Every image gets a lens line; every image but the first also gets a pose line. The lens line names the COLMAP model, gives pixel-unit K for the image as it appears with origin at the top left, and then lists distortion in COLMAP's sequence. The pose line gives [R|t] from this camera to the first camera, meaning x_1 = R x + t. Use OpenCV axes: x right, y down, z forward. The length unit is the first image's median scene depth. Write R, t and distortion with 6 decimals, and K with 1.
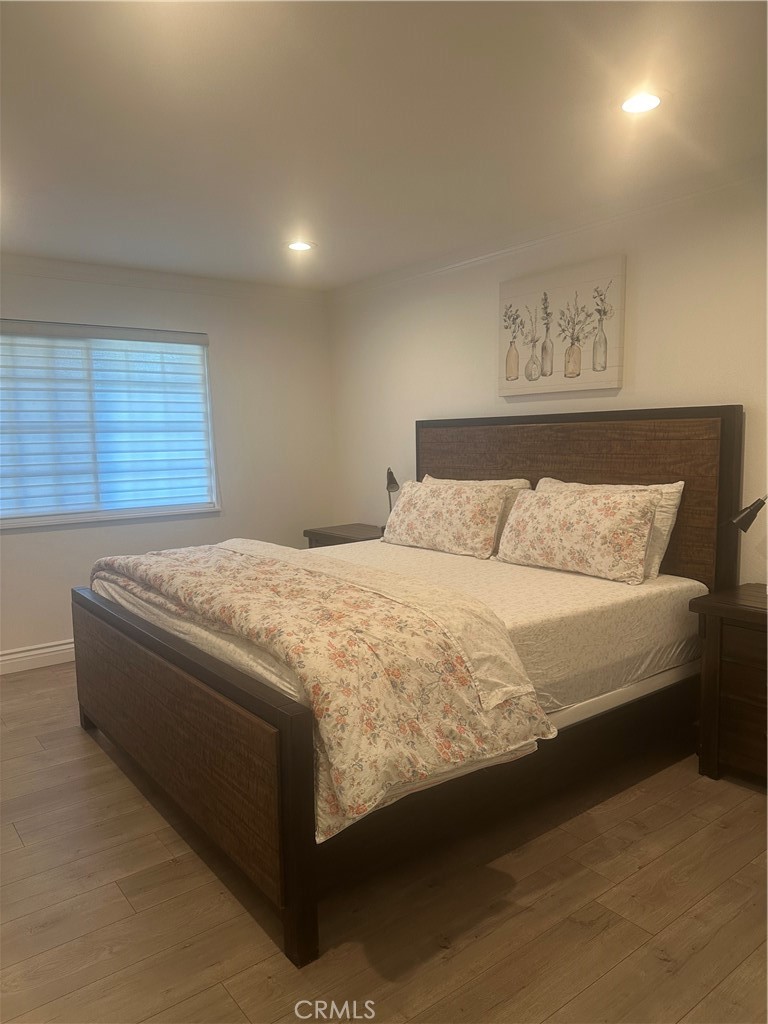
lens RADIAL K [[710.3, 0, 376.9], [0, 710.3, 515.5], [0, 0, 1]] dist [0.070185, -0.002613]
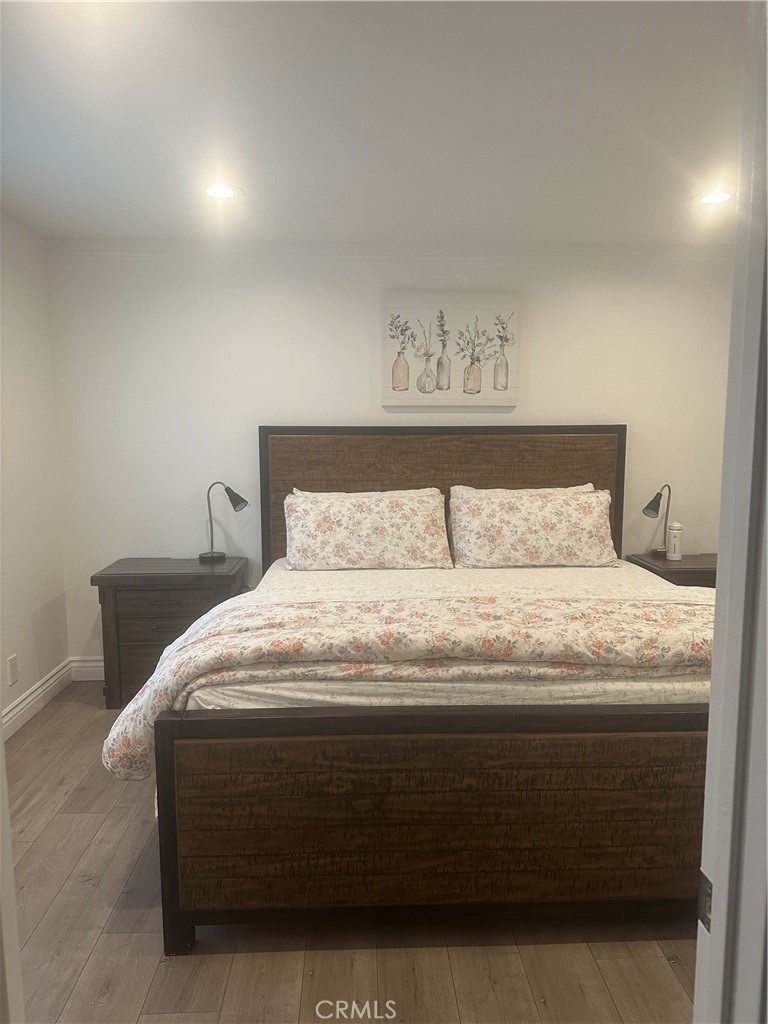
lens RADIAL K [[710.3, 0, 376.9], [0, 710.3, 515.5], [0, 0, 1]] dist [0.070185, -0.002613]
pose [[0.579085, -0.078589, 0.811470, -0.735548], [0.081879, 0.995917, 0.038021, -0.061677], [-0.811145, 0.044425, 0.583155, 0.503392]]
